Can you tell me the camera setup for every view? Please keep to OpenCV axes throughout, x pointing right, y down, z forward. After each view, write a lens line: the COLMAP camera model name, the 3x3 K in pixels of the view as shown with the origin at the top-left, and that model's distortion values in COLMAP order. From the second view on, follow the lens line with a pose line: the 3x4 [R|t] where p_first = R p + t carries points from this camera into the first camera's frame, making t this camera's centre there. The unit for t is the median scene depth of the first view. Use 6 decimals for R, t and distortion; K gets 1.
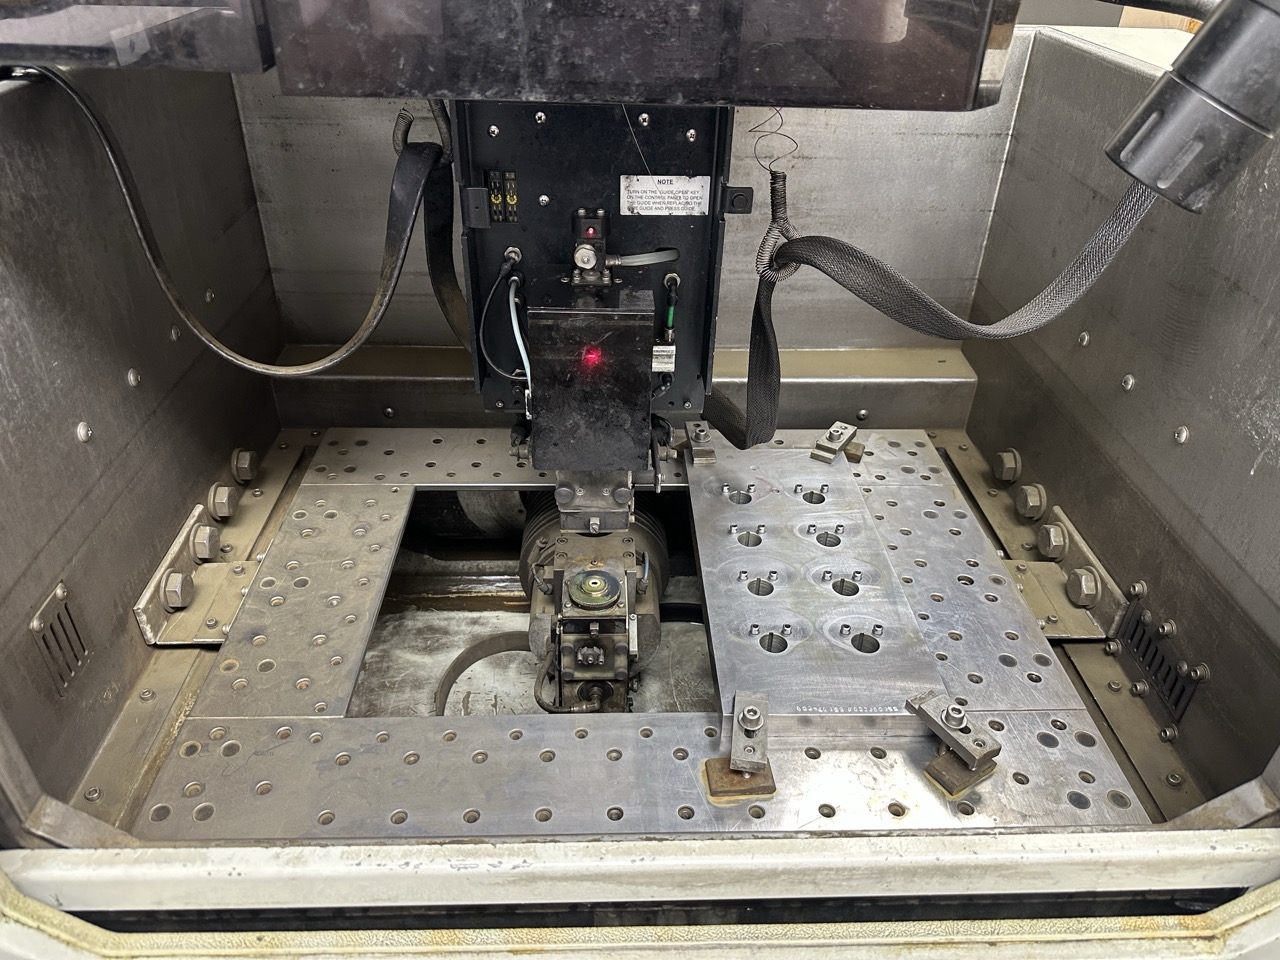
lens RADIAL K [[906.2, 0, 636.2], [0, 906.2, 473.9], [0, 0, 1]] dist [0.096912, -0.134950]
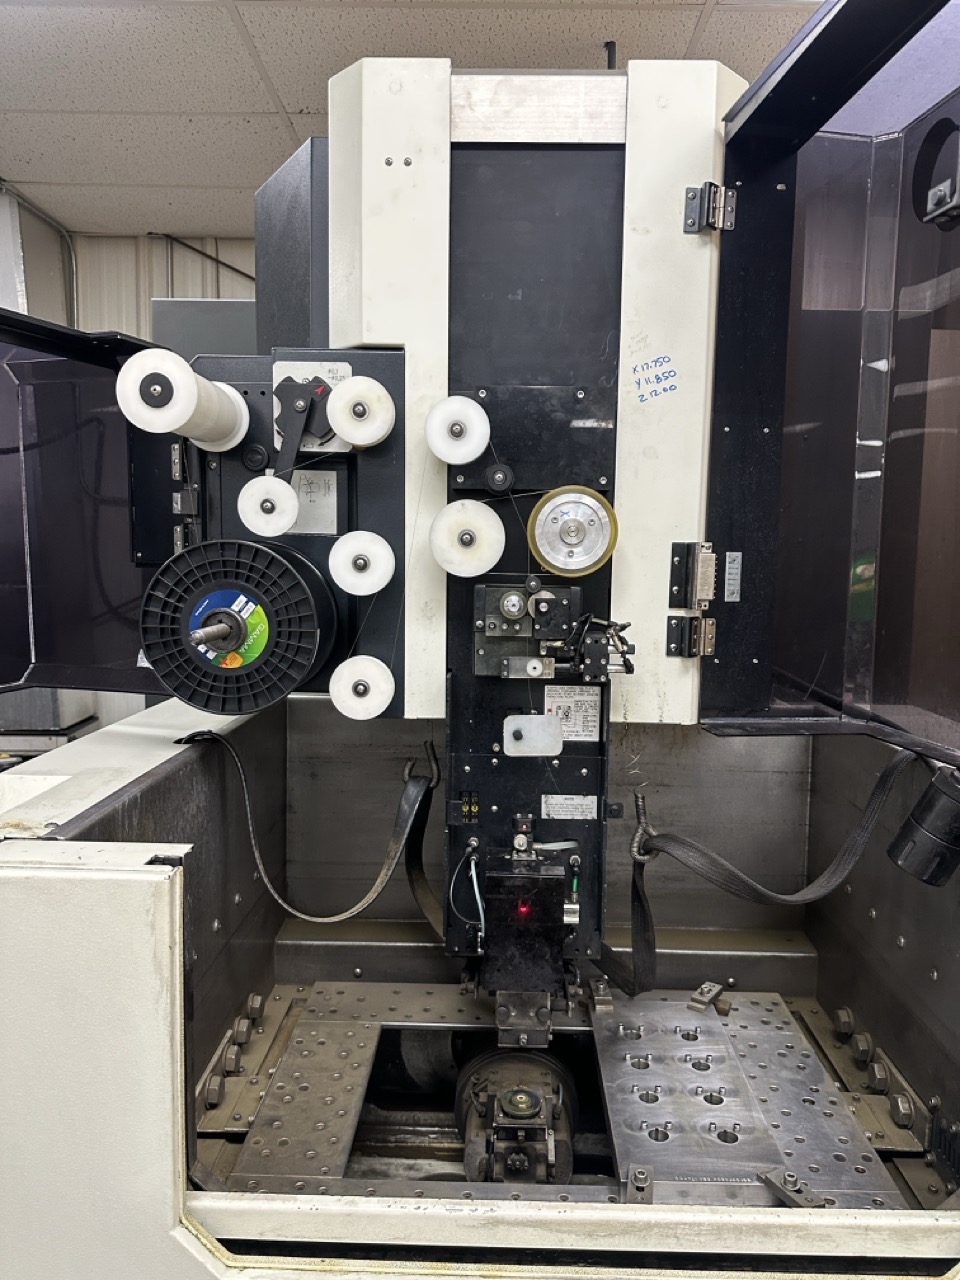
lens RADIAL K [[906.2, 0, 490.9], [0, 906.2, 642.9], [0, 0, 1]] dist [0.096912, -0.134950]
pose [[0.998730, -0.001740, -0.050350, -0.021686], [-0.021904, 0.884998, -0.465079, 0.160629], [0.045369, 0.465591, 0.883836, -0.476787]]
